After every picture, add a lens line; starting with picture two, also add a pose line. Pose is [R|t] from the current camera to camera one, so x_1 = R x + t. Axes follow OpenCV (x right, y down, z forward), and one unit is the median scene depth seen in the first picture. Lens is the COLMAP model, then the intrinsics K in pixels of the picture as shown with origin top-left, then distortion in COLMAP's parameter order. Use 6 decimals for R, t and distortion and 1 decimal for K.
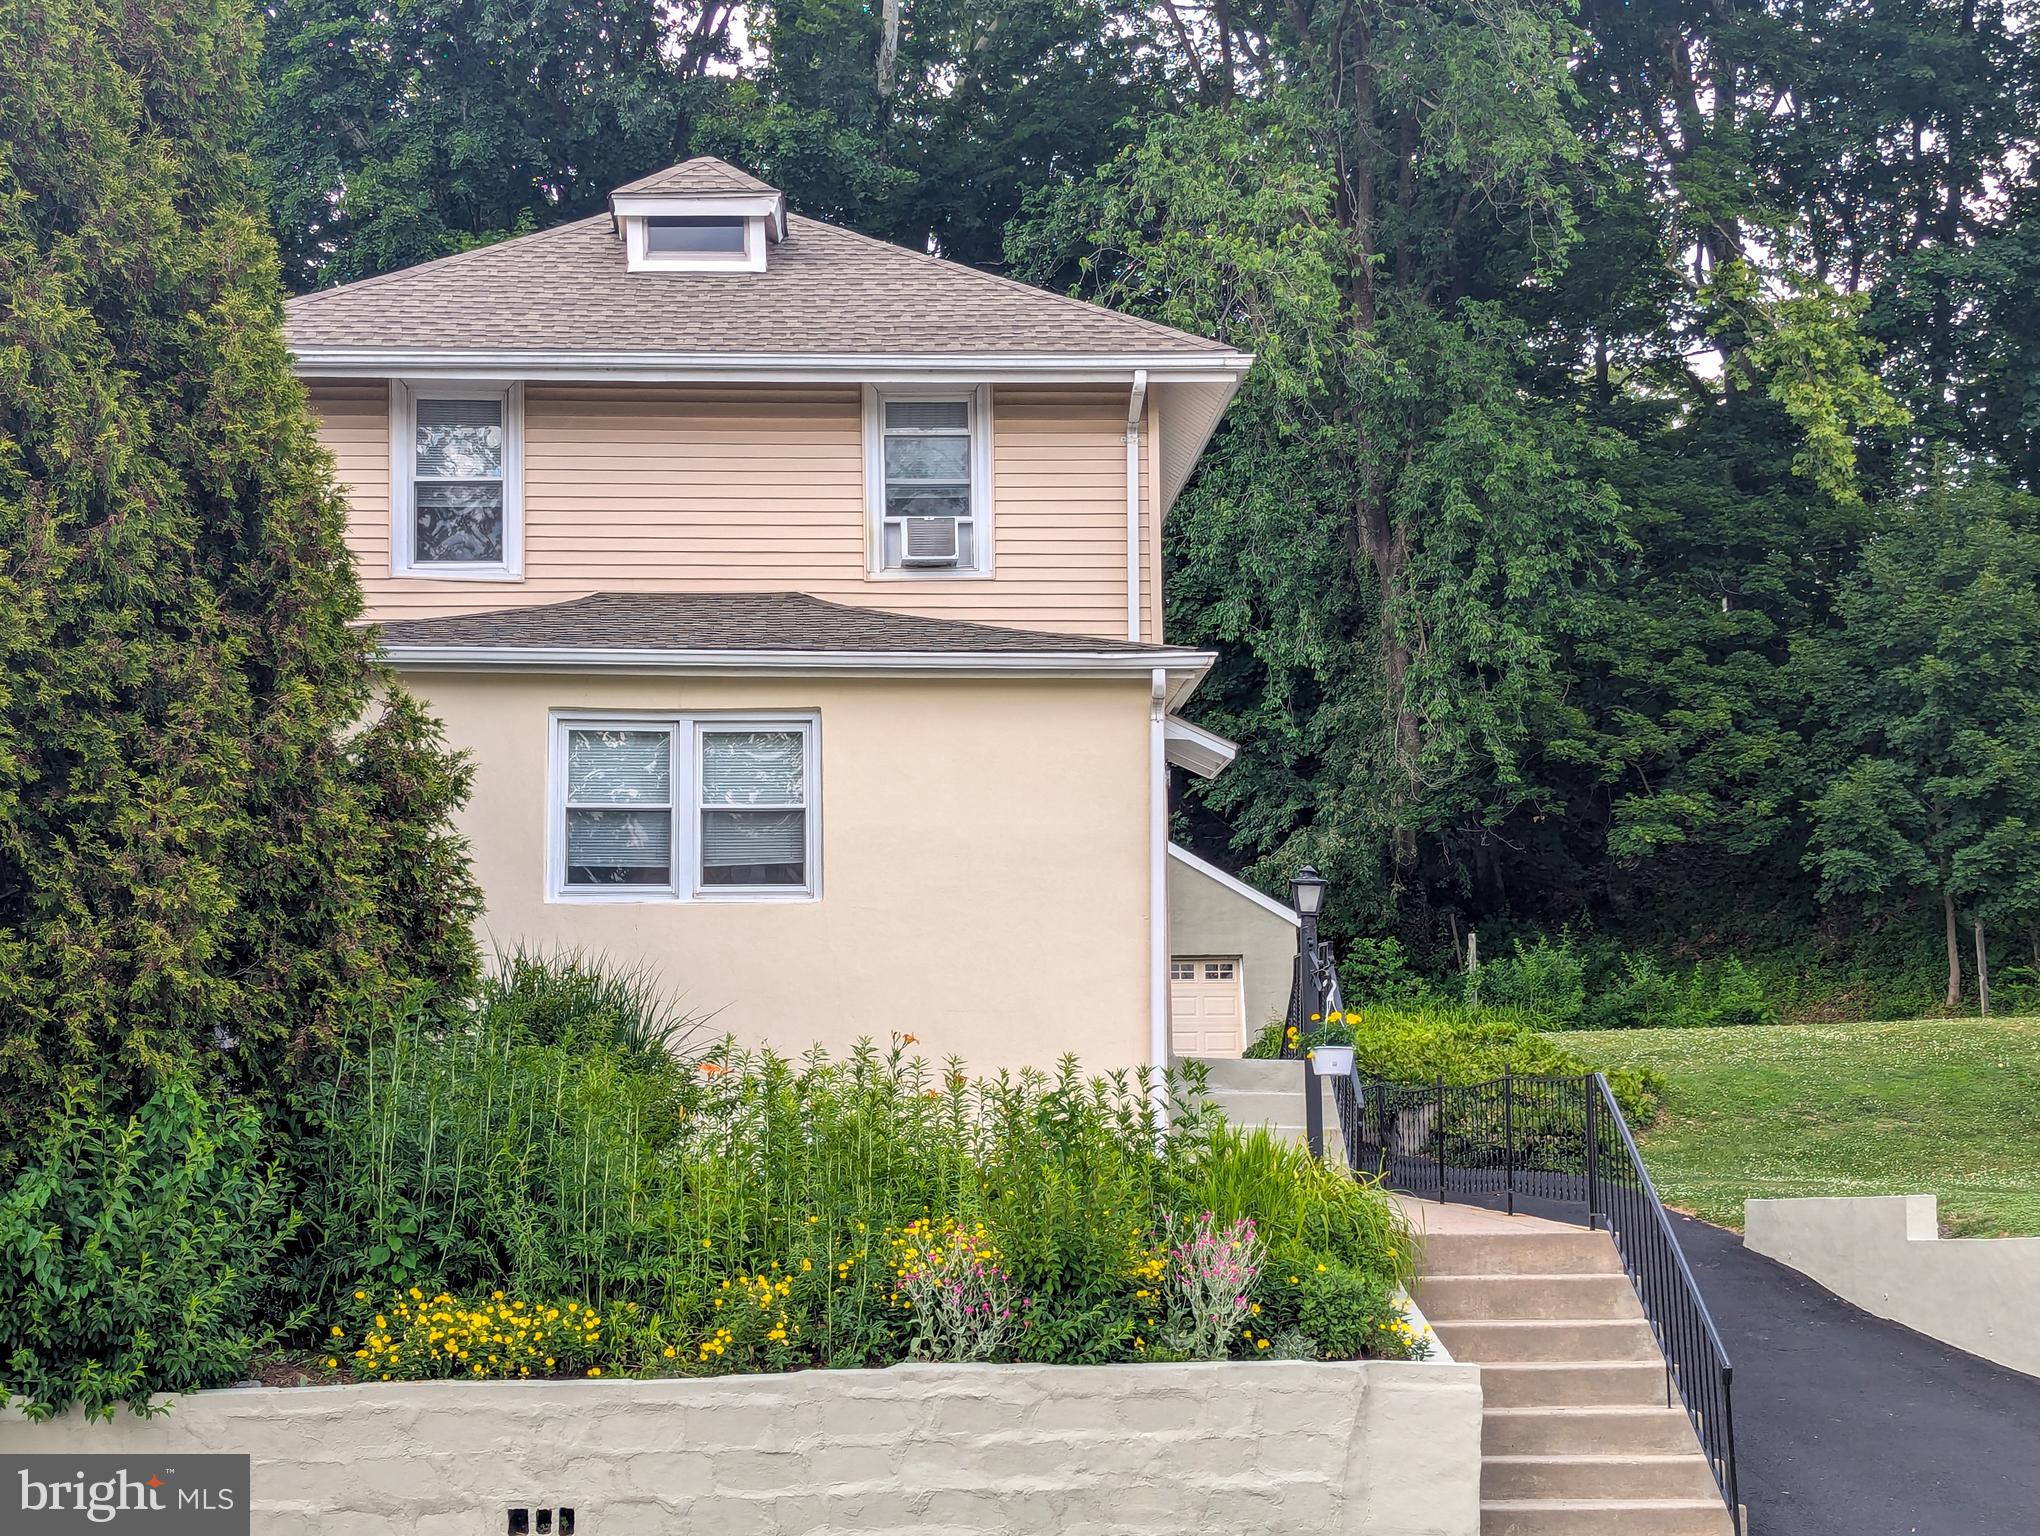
lens RADIAL K [[2923.7, 0, 1020.0], [0, 2923.7, 768.0], [0, 0, 1]] dist [0.093788, -0.050563]
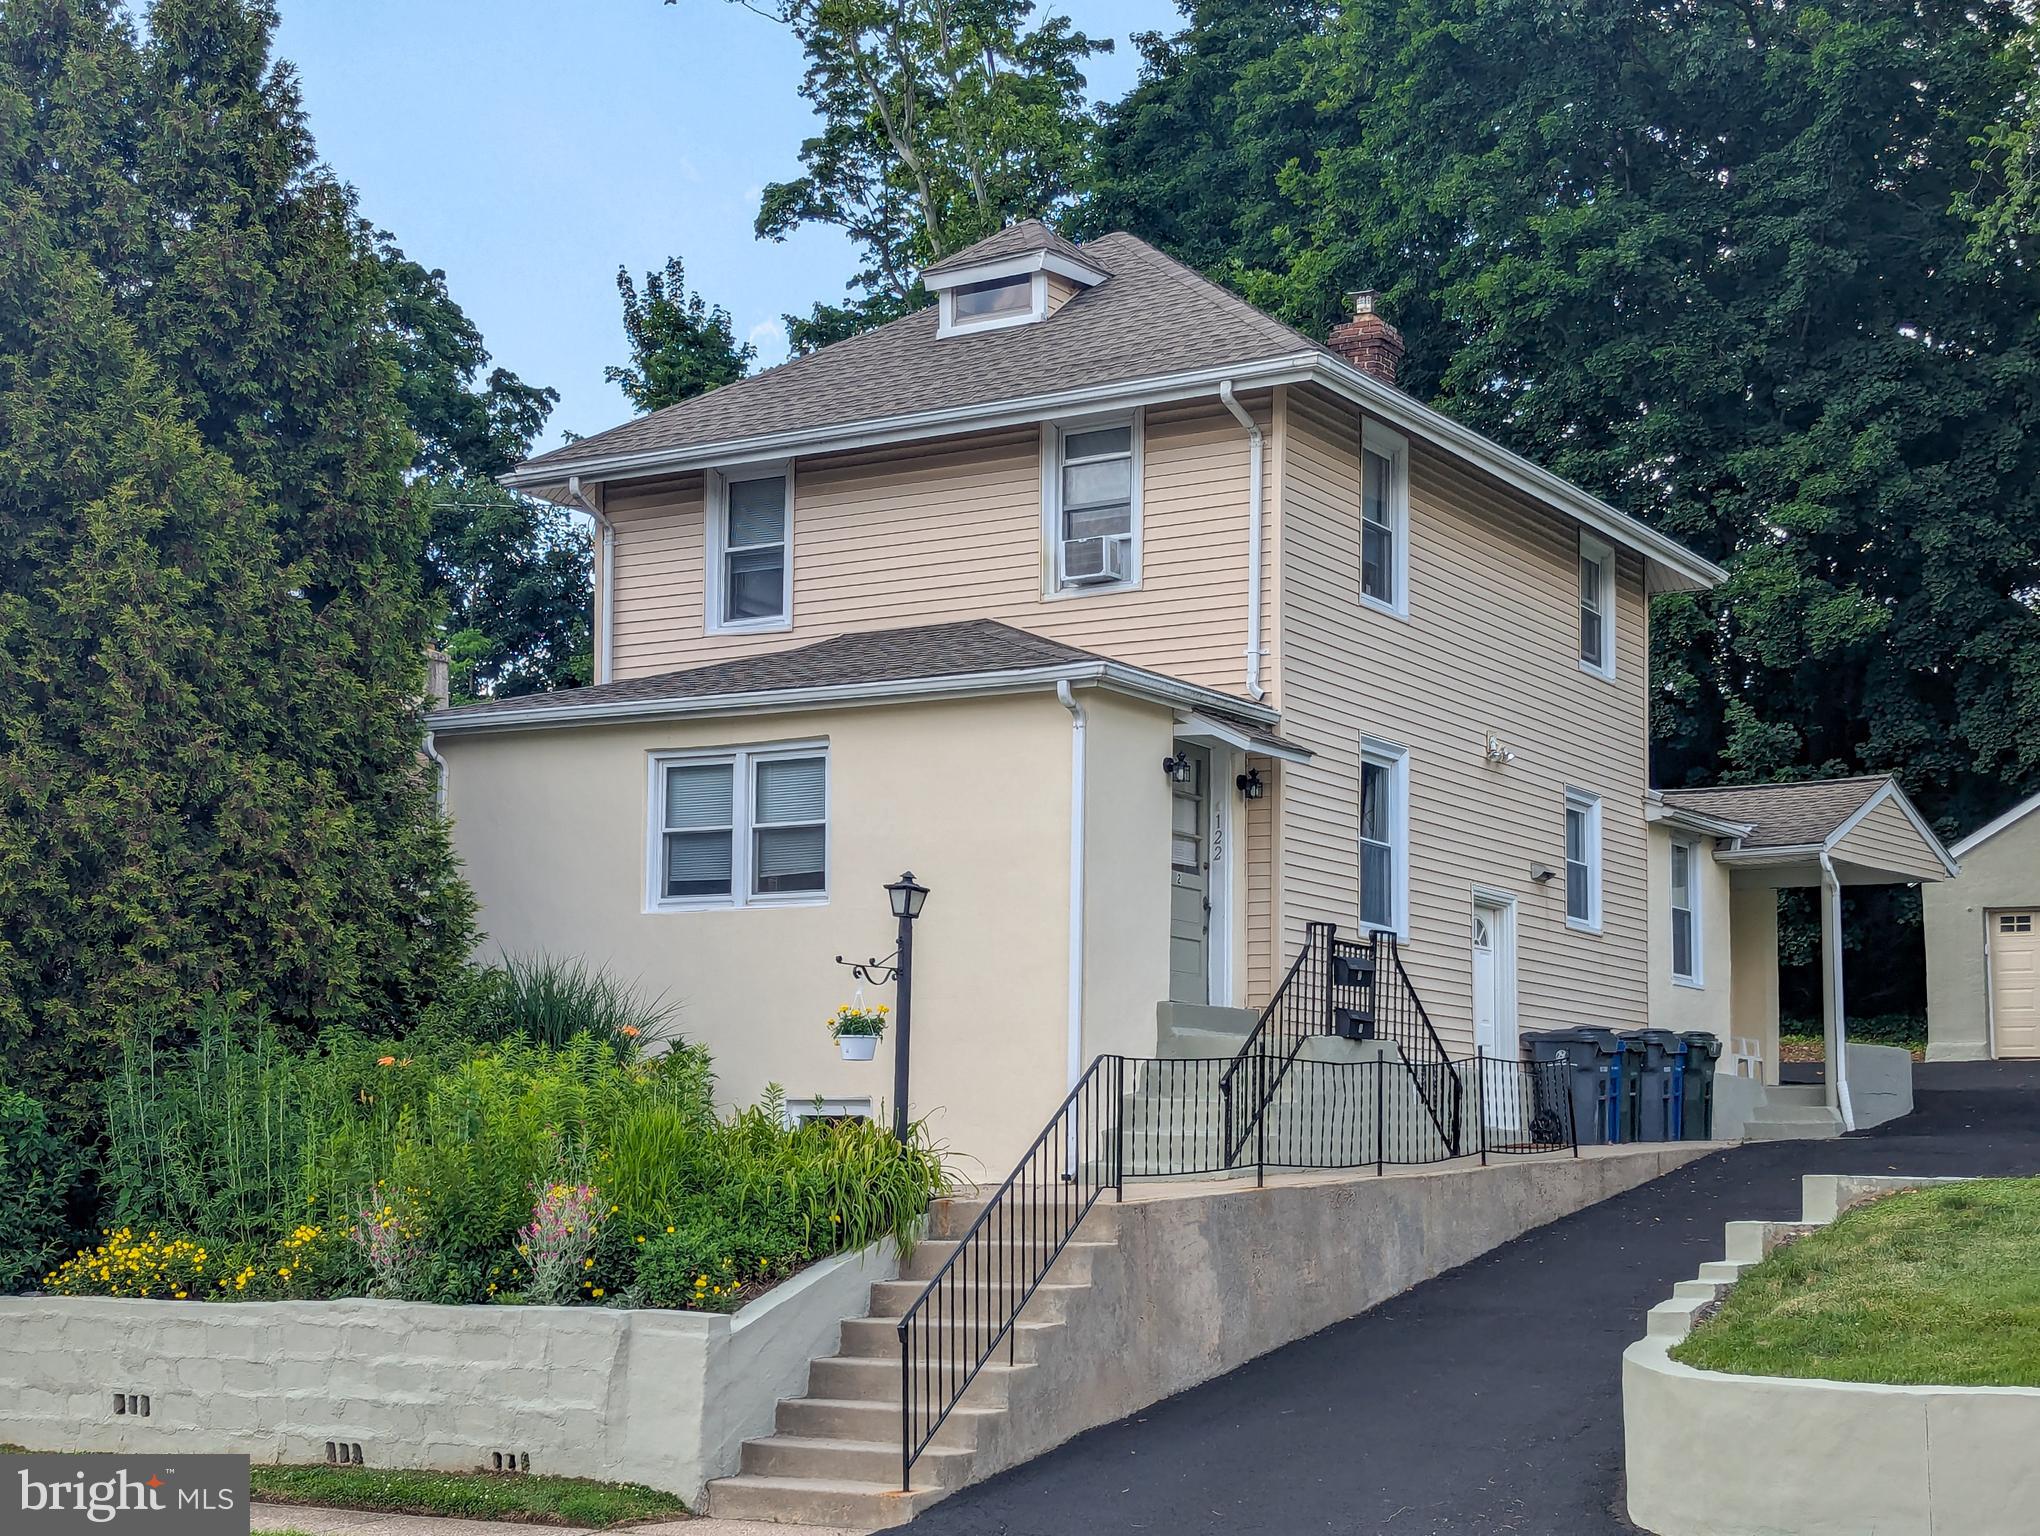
lens RADIAL K [[2992.8, 0, 1020.0], [0, 2992.8, 768.0], [0, 0, 1]] dist [0.158044, -0.468305]
pose [[0.824124, -0.058752, -0.563354, 0.655080], [0.070565, 0.997507, -0.000800, -0.001627], [0.561997, -0.039094, 0.826215, 0.070220]]
